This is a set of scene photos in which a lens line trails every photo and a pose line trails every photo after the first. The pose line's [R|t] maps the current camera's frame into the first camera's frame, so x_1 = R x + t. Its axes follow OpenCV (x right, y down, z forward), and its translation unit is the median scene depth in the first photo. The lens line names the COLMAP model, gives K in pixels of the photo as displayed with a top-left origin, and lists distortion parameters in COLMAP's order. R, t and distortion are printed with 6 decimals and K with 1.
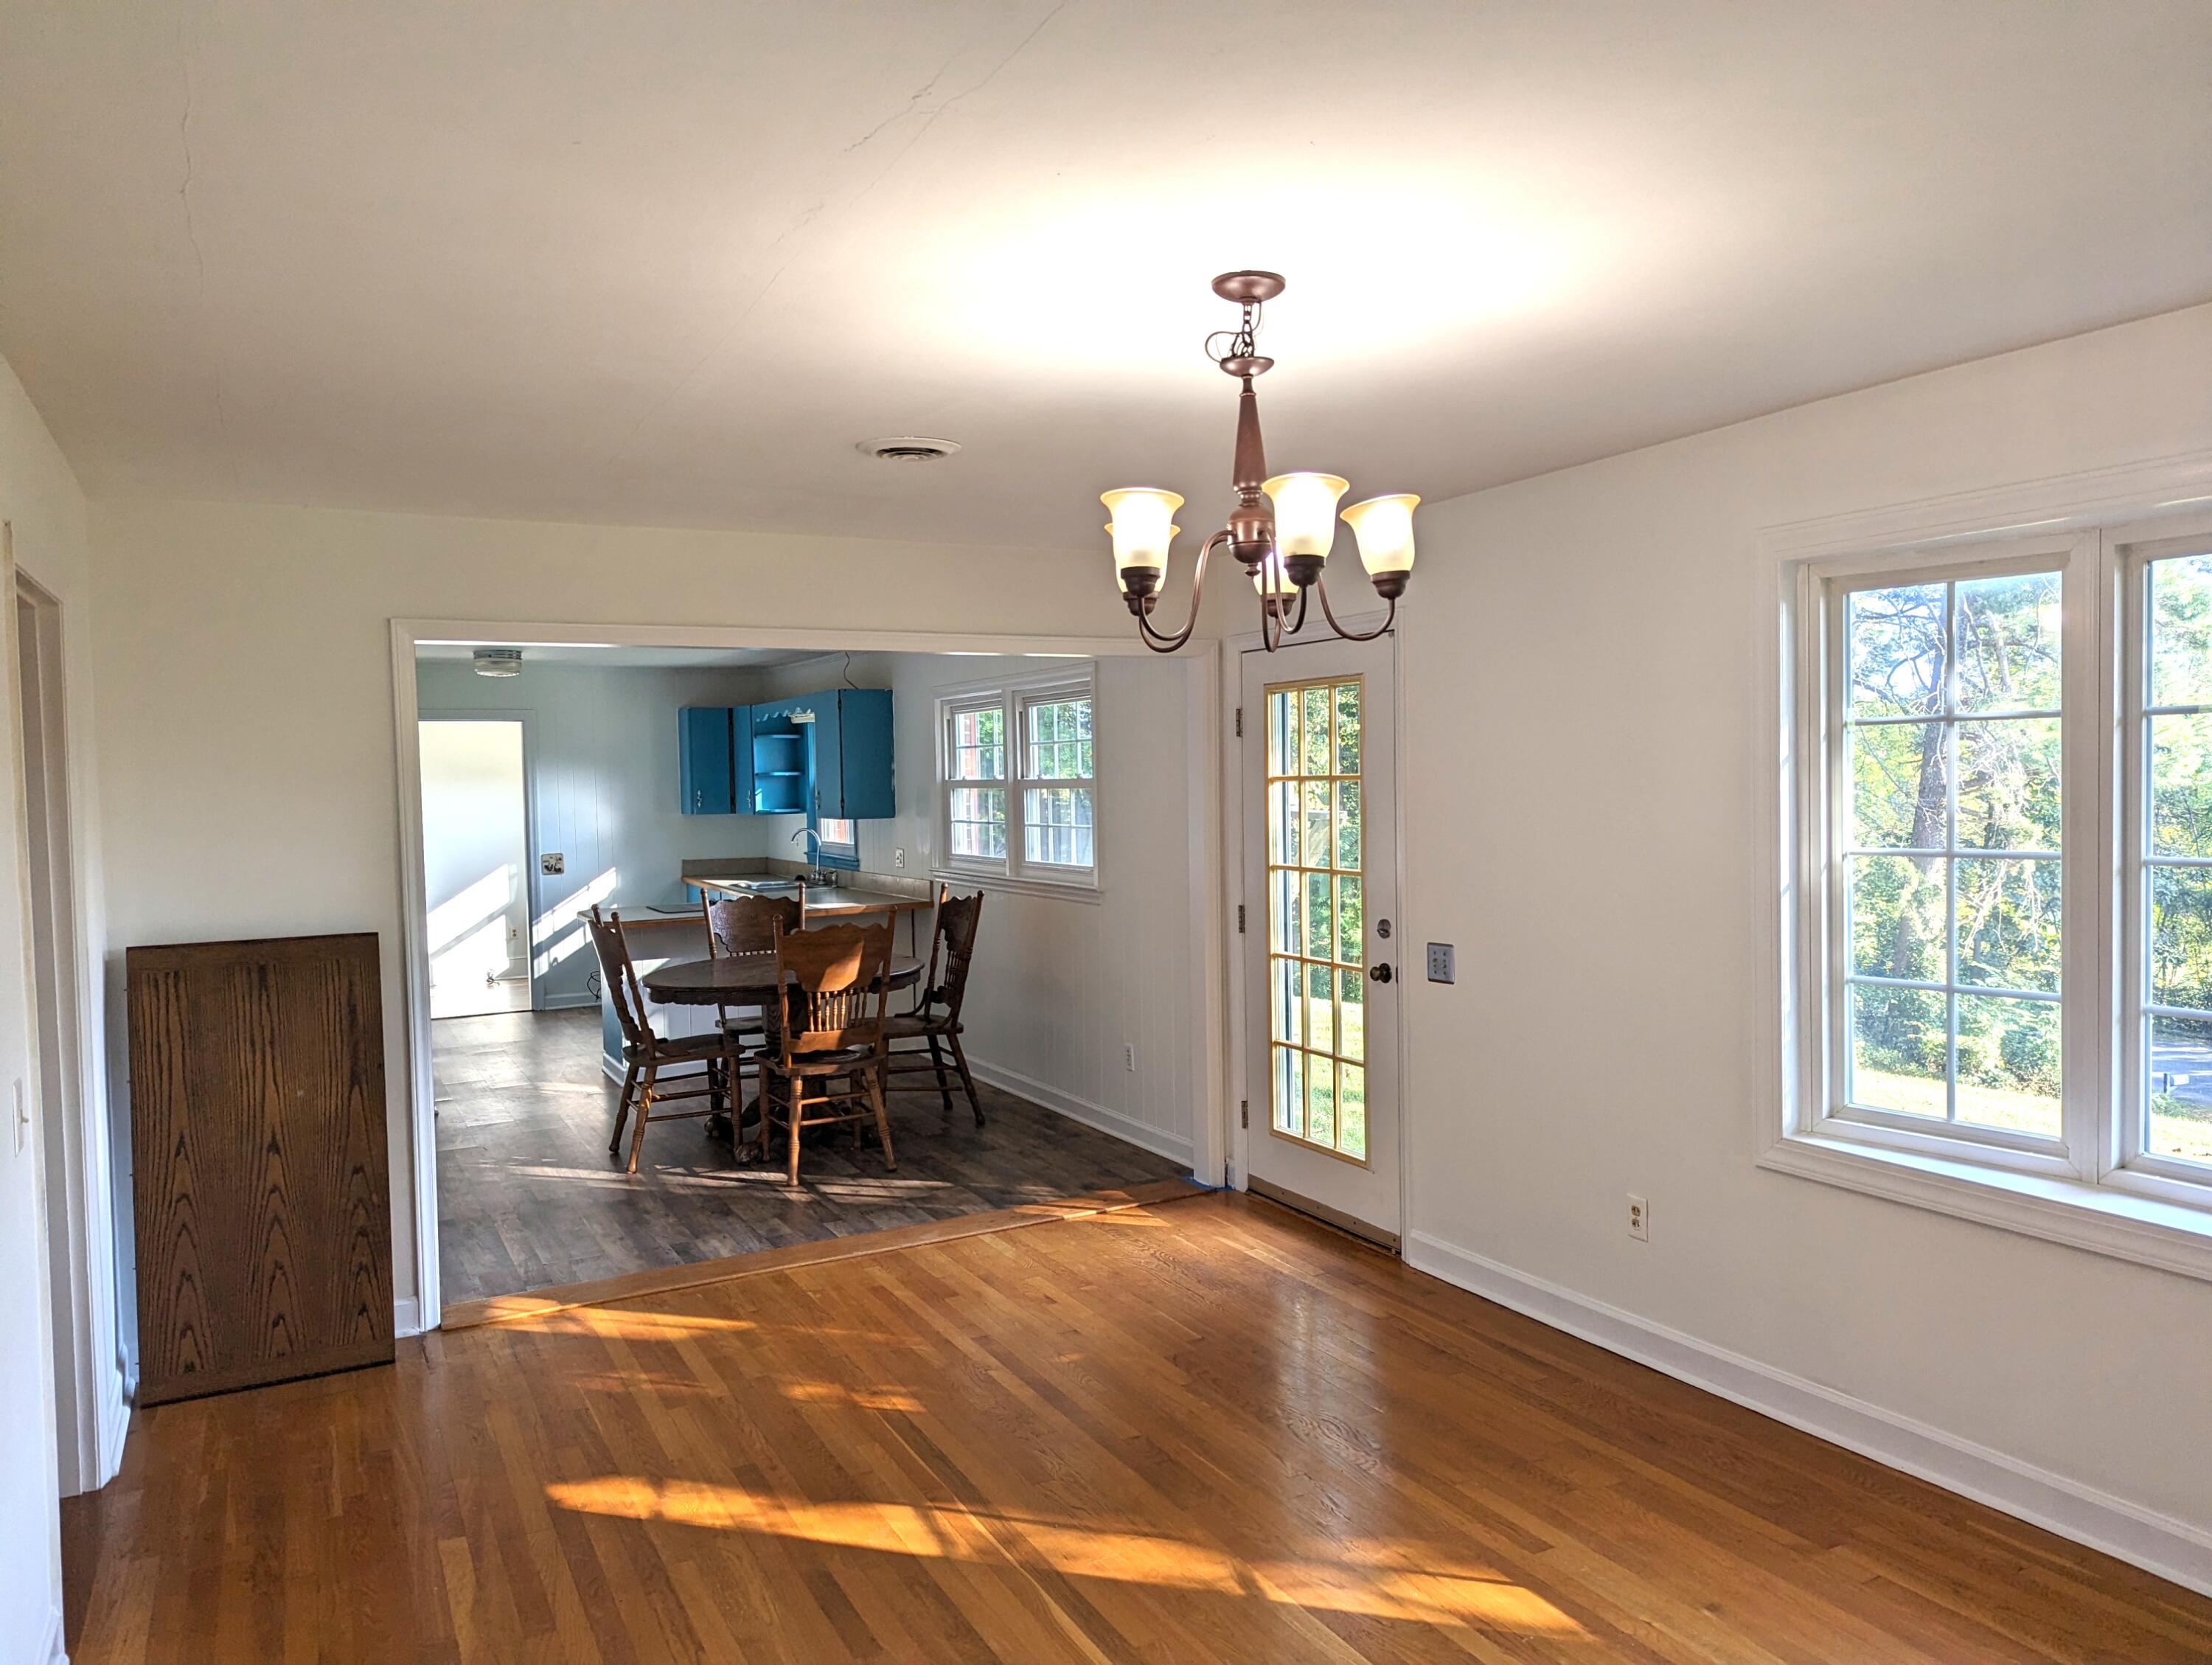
lens RADIAL K [[1554.8, 0, 1106.0], [0, 1554.8, 832.5], [0, 0, 1]] dist [0.026260, -0.000660]
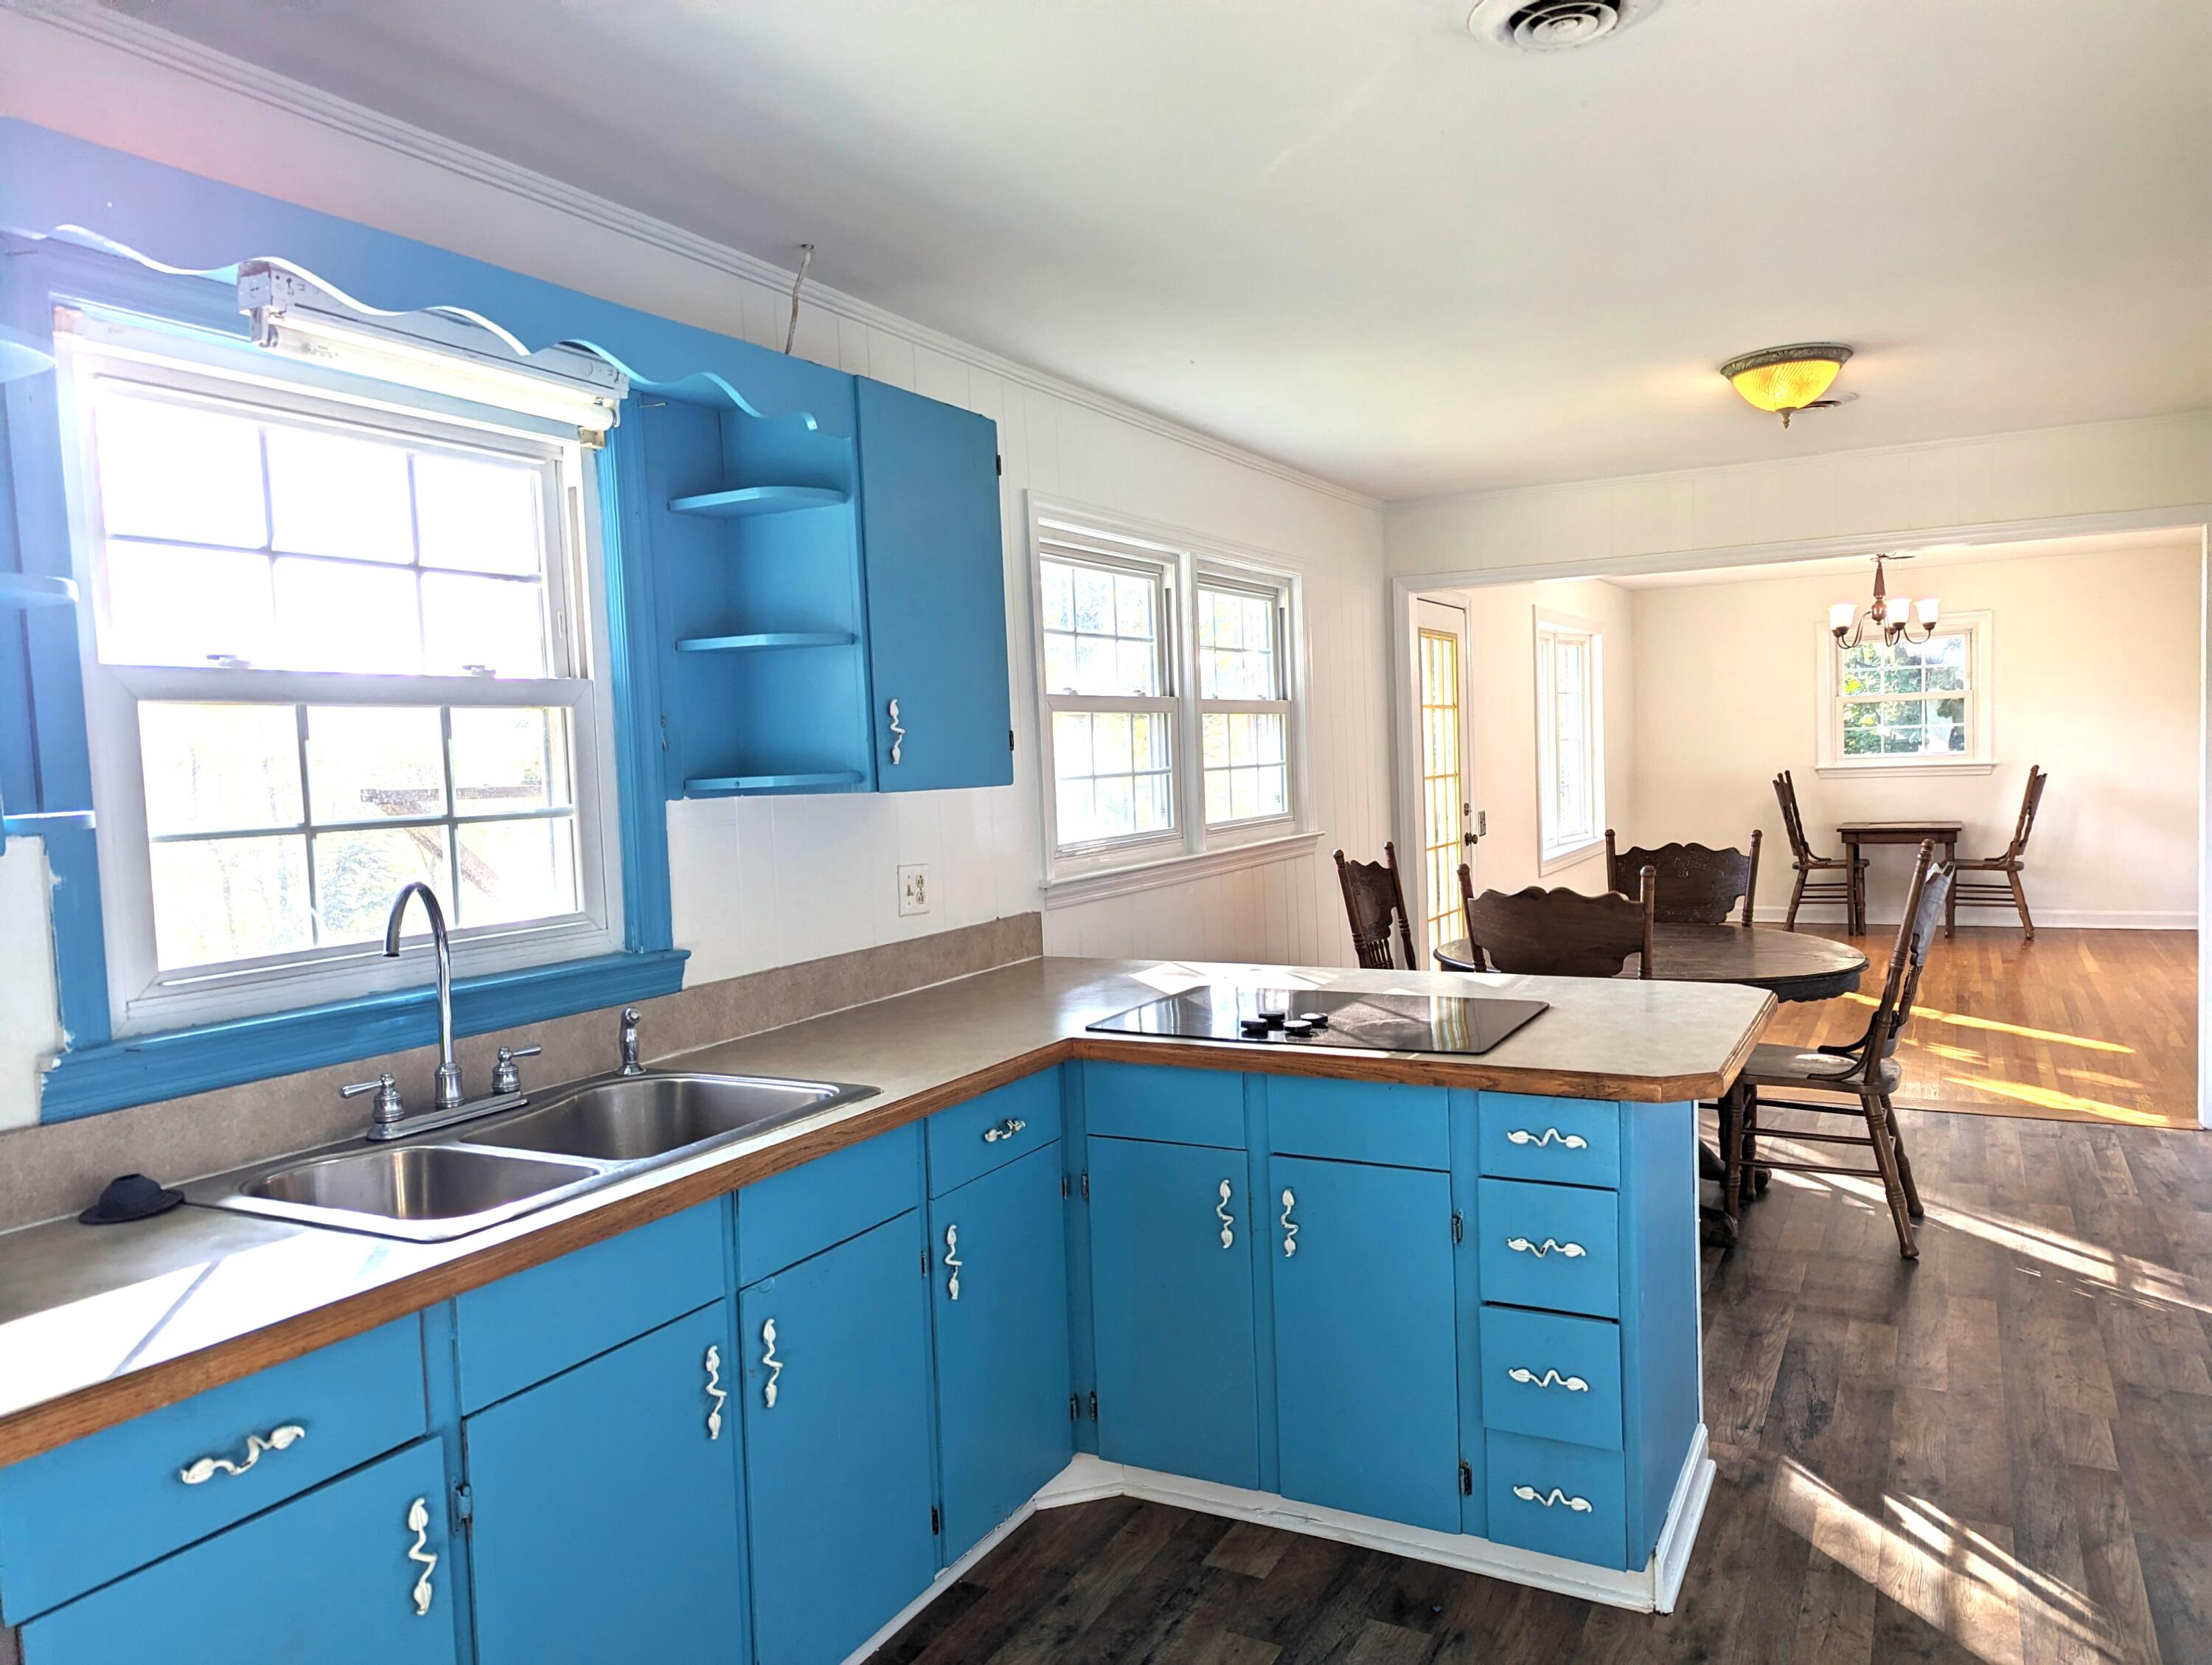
lens RADIAL K [[1531.9, 0, 1107.7], [0, 1531.9, 862.2], [0, 0, 1]] dist [0.005043, 0.000680]
pose [[-0.551034, -0.016427, 0.834321, -0.811115], [0.083578, 0.993693, 0.074765, -0.024659], [-0.830287, 0.110930, -0.546185, 1.990117]]
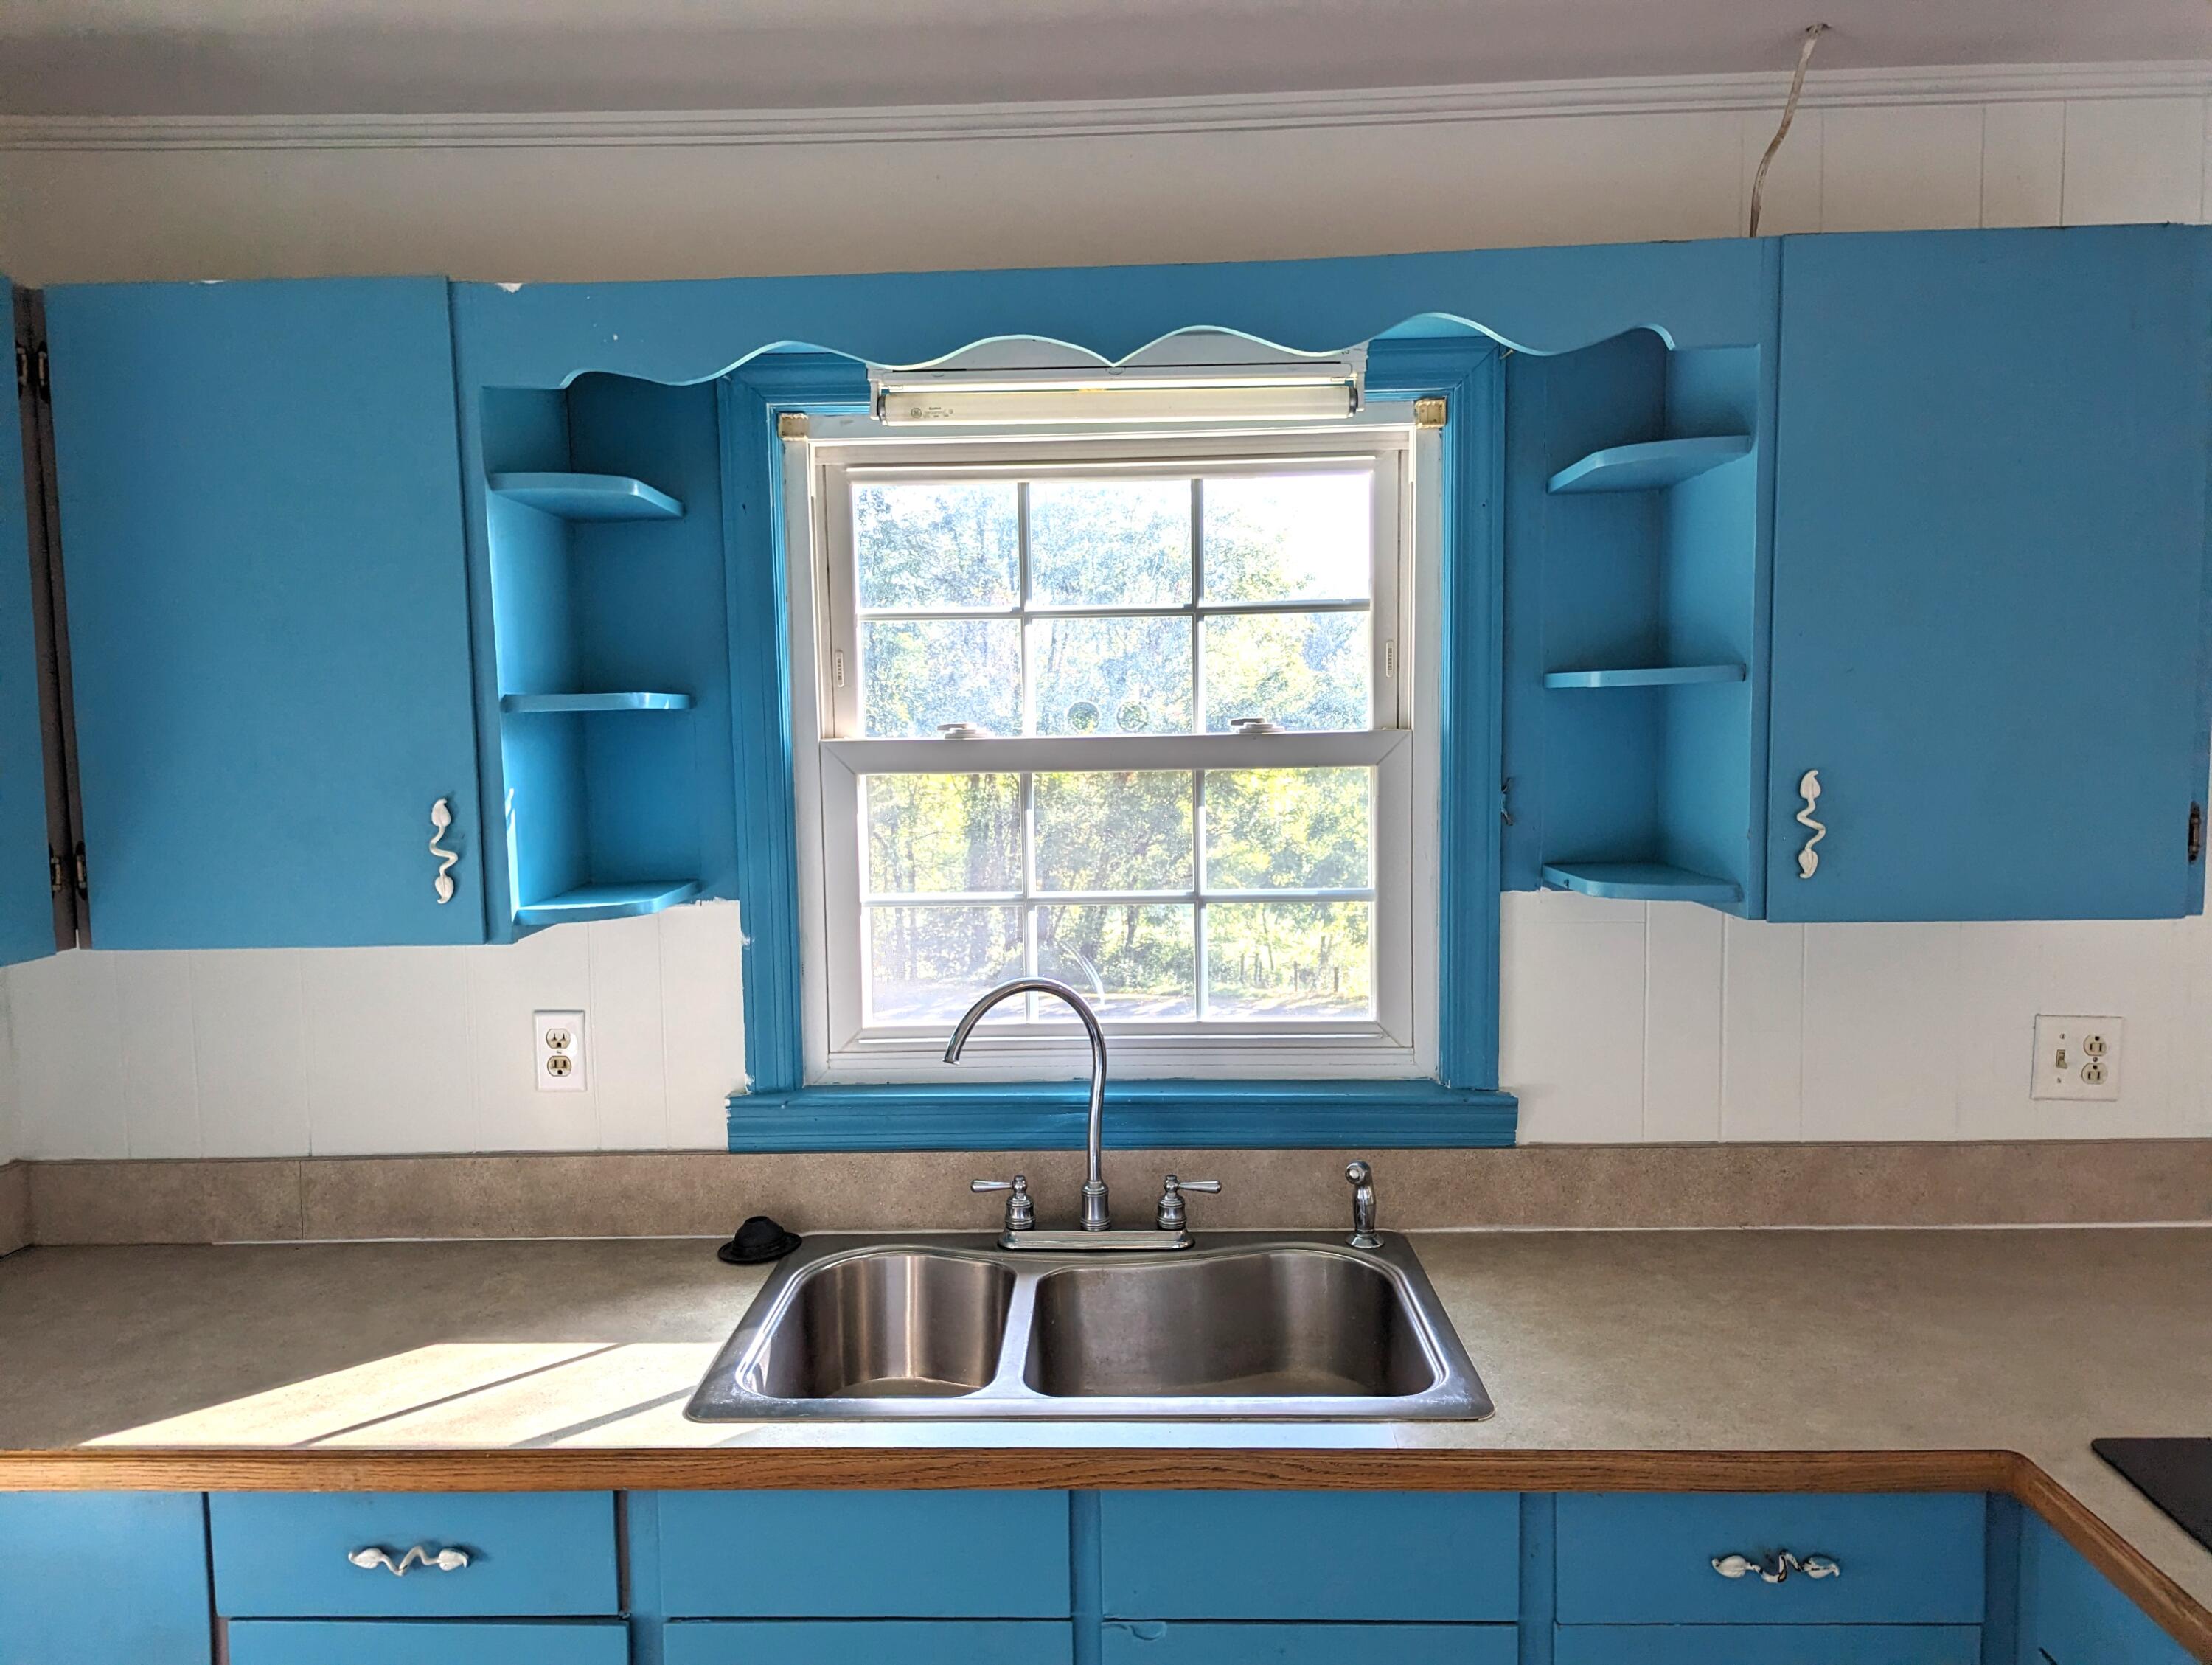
lens RADIAL K [[1554.8, 0, 1106.0], [0, 1554.8, 832.5], [0, 0, 1]] dist [0.026260, -0.000660]
pose [[0.499535, -0.061479, 0.864109, -0.681404], [0.043808, 0.997995, 0.045680, -0.056279], [-0.865185, 0.015036, 0.501227, 1.717702]]
